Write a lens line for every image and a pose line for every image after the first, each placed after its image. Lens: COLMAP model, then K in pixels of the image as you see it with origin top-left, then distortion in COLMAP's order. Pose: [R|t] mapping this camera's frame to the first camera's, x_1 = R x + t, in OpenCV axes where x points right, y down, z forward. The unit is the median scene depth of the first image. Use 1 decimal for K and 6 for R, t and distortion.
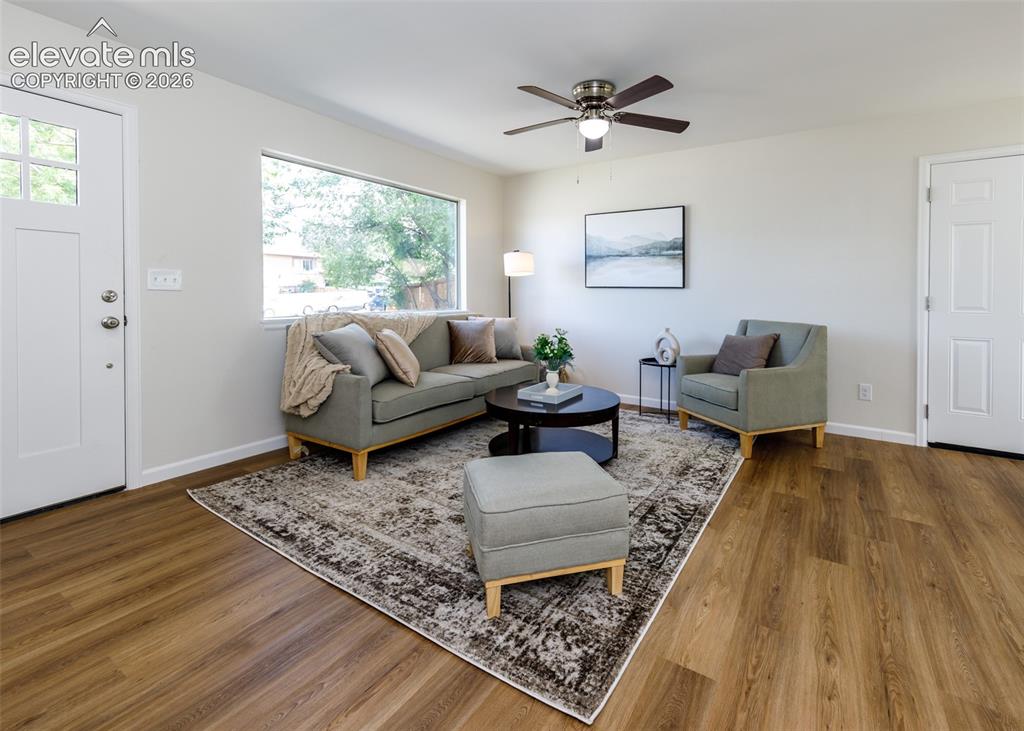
lens RADIAL K [[465.9, 0, 529.2], [0, 465.9, 289.9], [0, 0, 1]] dist [0.013616, -0.000960]
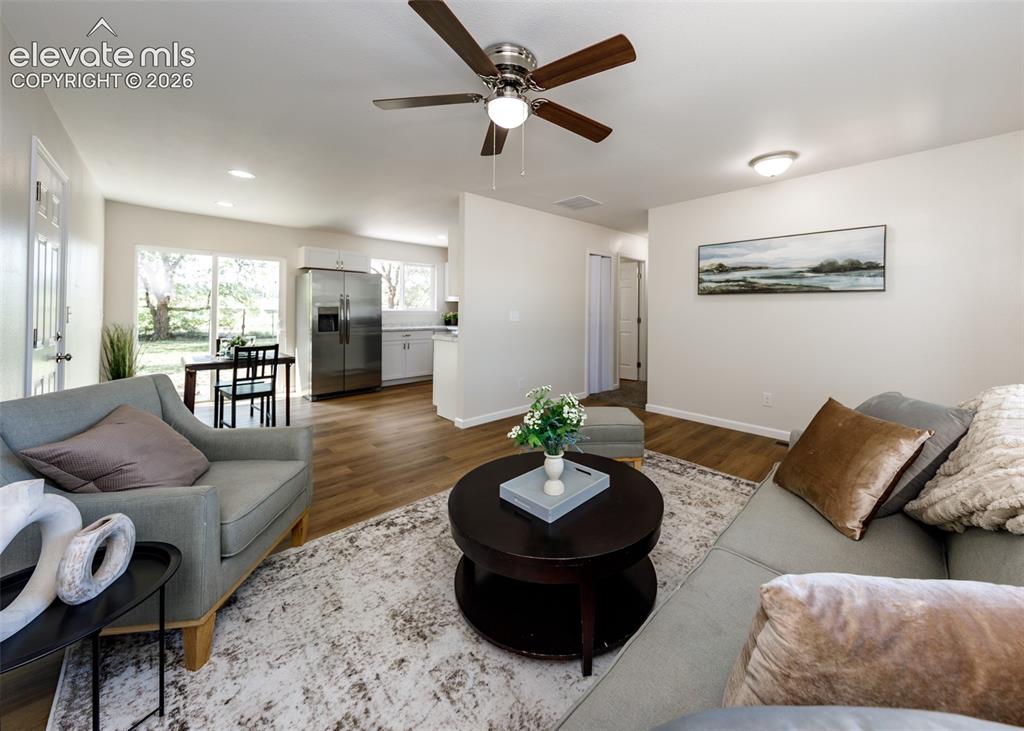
lens RADIAL K [[379.7, 0, 536.5], [0, 379.7, 319.6], [0, 0, 1]] dist [0.010758, -0.001404]
pose [[-0.974453, -0.017172, 0.223934, -0.050669], [-0.010969, 0.999522, 0.028916, -0.036596], [-0.224324, 0.025721, -0.974175, 2.078515]]
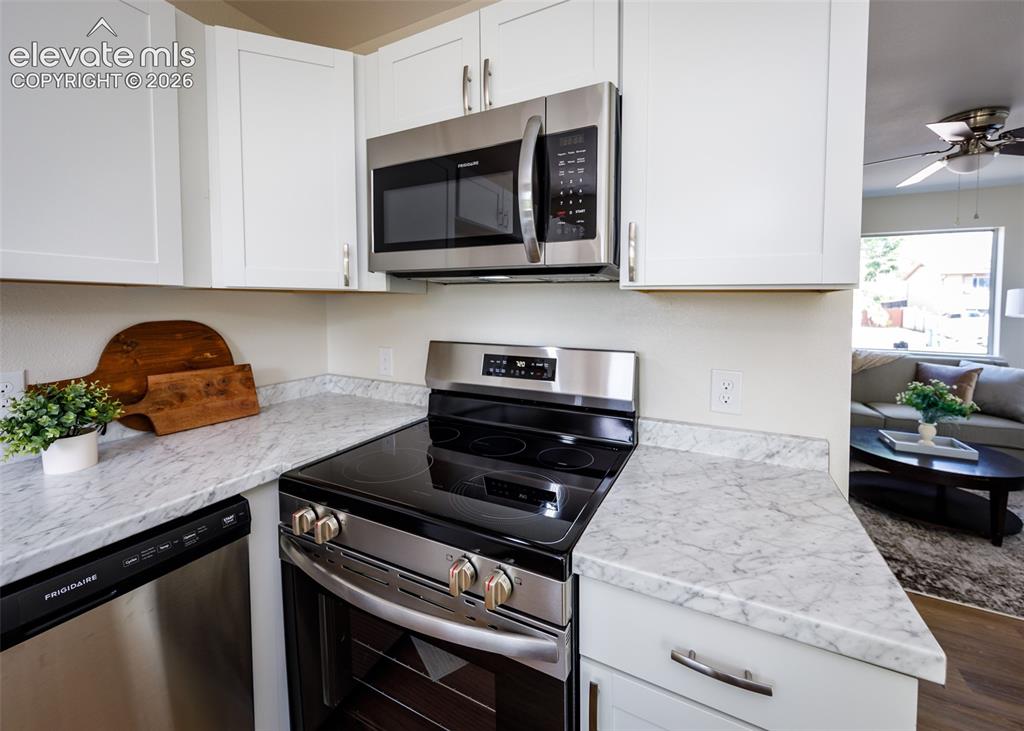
lens RADIAL K [[407.4, 0, 534.4], [0, 407.4, 338.8], [0, 0, 1]] dist [-0.008969, 0.001198]
pose [[0.121692, 0.072577, -0.989911, 1.053738], [-0.015486, 0.997341, 0.071218, -0.073219], [0.992447, 0.006663, 0.122492, 0.101842]]
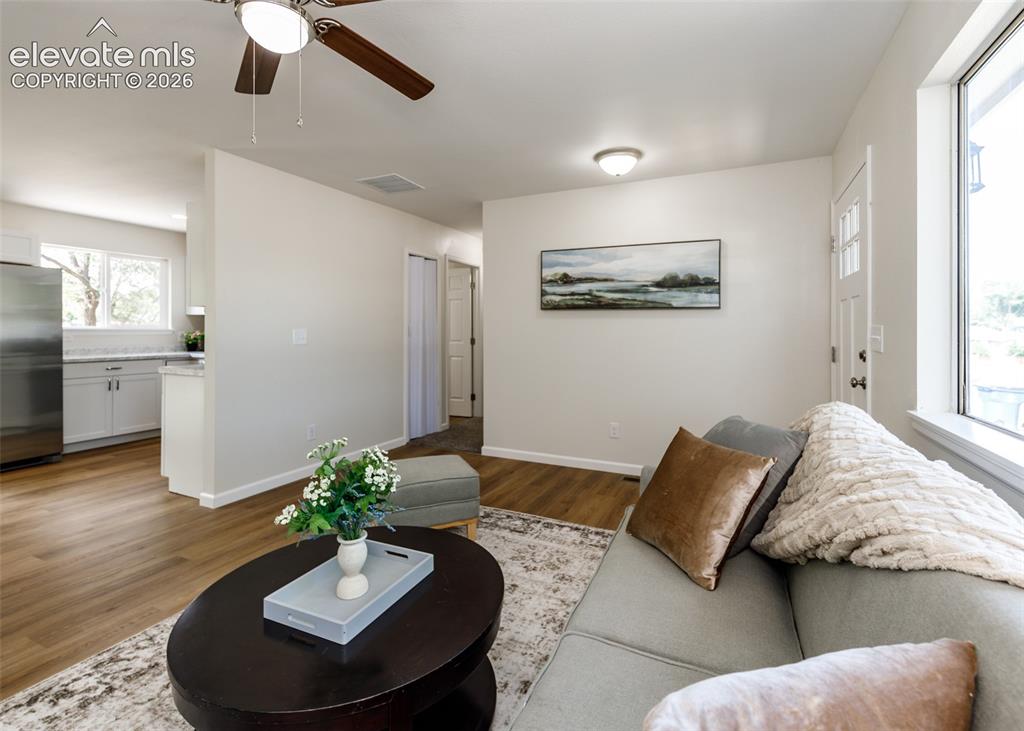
lens RADIAL K [[482.6, 0, 515.6], [0, 482.6, 334.6], [0, 0, 1]] dist [0.006034, -0.001725]
pose [[-0.992054, -0.009787, -0.125434, -0.054862], [-0.011497, 0.999850, 0.012916, -0.036081], [0.125289, 0.014255, -0.992018, 2.024632]]
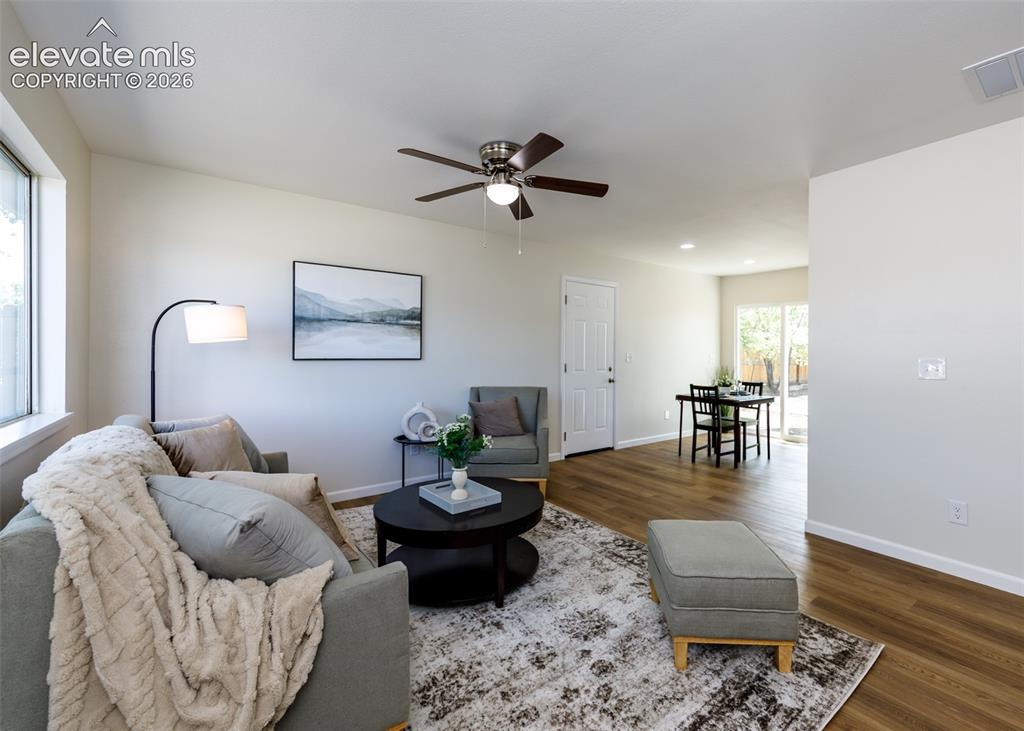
lens RADIAL K [[447.6, 0, 556.9], [0, 447.6, 329.3], [0, 0, 1]] dist [0.005103, 0.000998]
pose [[0.320517, 0.043245, 0.946255, -0.898101], [-0.001022, 0.998973, -0.045308, -0.046479], [-0.947242, 0.013555, 0.320232, 0.803251]]
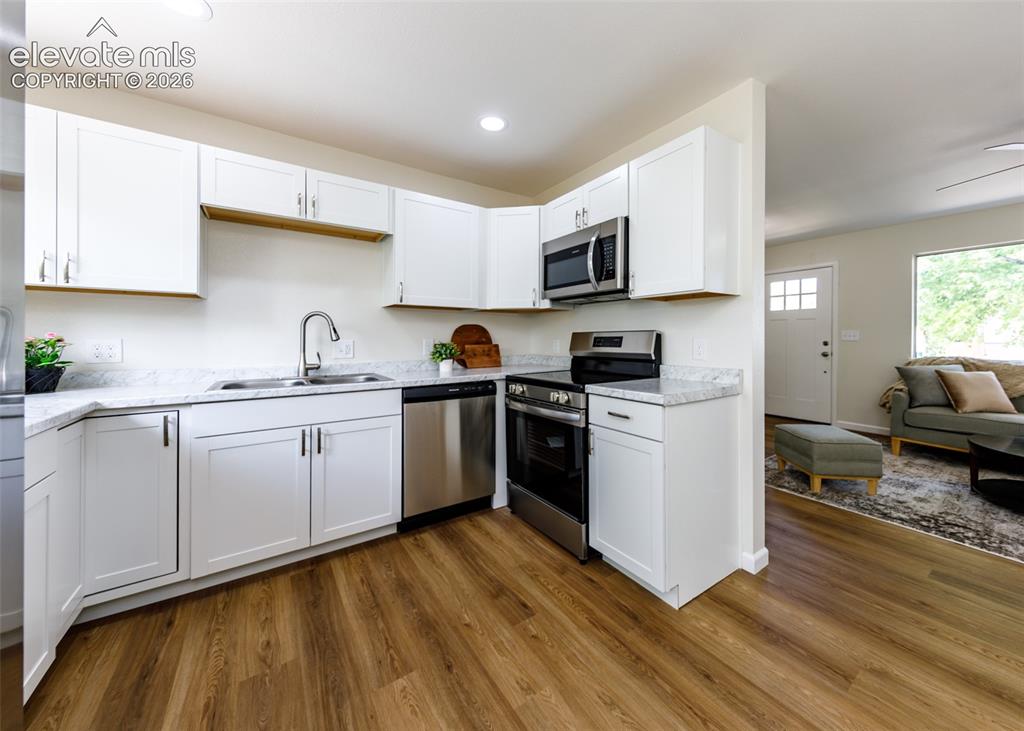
lens RADIAL K [[379.7, 0, 548.3], [0, 379.7, 344.4], [0, 0, 1]] dist [0.010758, -0.001404]
pose [[-0.355187, 0.008454, -0.934757, 1.576001], [-0.003790, 0.999938, 0.010484, 0.006573], [0.934788, 0.007267, -0.355133, 0.385031]]
